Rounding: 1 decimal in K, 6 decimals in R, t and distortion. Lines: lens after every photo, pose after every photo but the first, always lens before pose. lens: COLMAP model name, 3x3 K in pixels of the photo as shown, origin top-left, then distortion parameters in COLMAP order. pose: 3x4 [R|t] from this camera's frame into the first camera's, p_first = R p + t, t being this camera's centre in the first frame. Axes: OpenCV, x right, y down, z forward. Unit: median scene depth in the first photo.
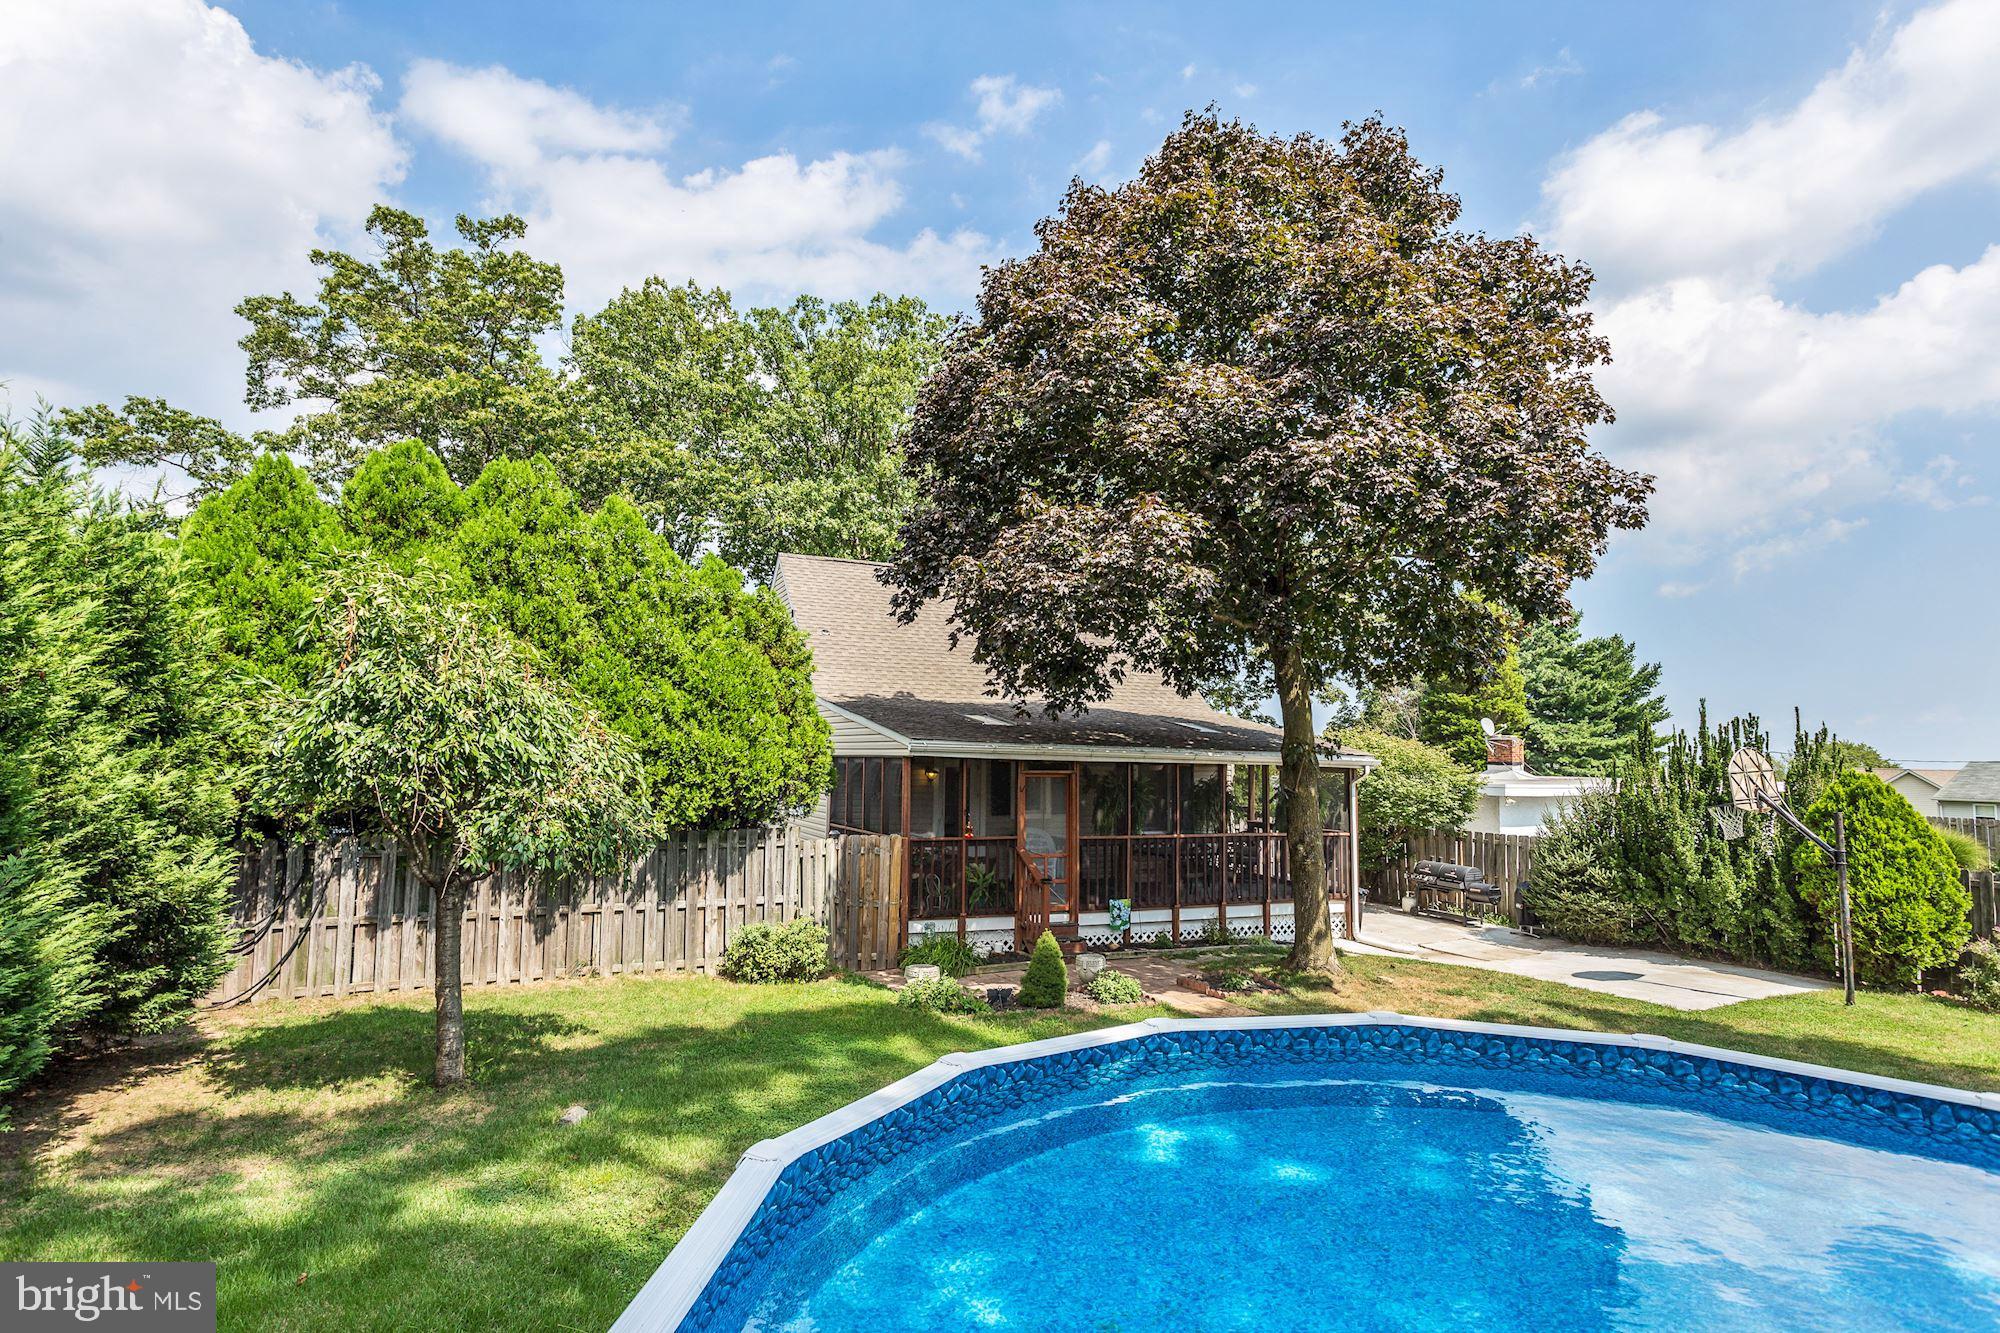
lens RADIAL K [[936.8, 0, 996.4], [0, 936.8, 648.9], [0, 0, 1]] dist [-0.004776, 0.011858]
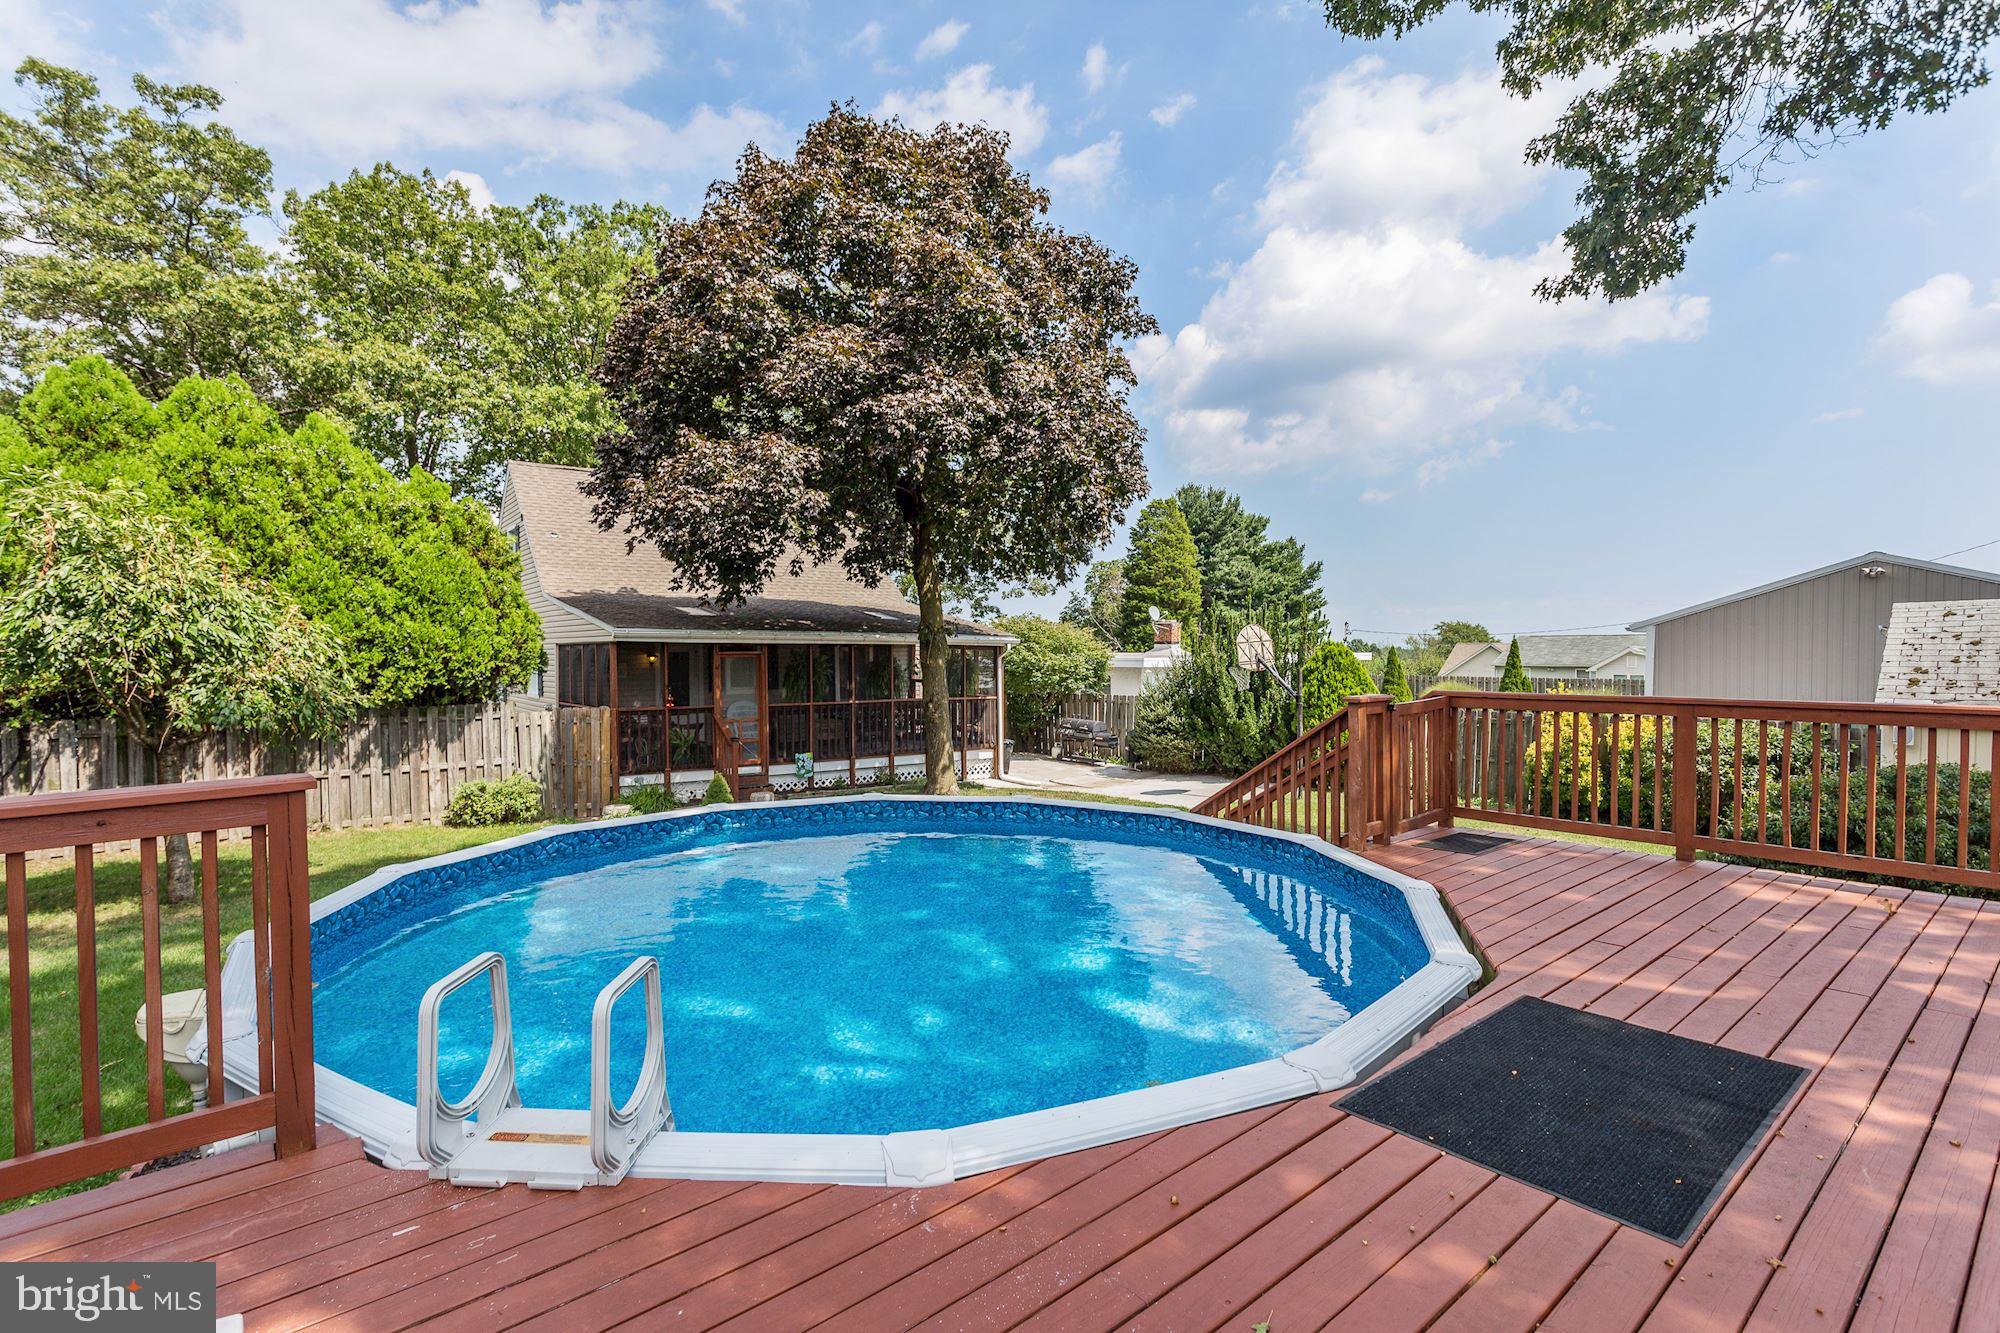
lens RADIAL K [[923.0, 0, 1004.5], [0, 923.0, 643.5], [0, 0, 1]] dist [0.003836, 0.004293]
pose [[0.980616, -0.017749, 0.195136, 0.180277], [-0.003355, 0.994222, 0.107293, -0.012414], [-0.195913, -0.105868, 0.974890, -0.271601]]
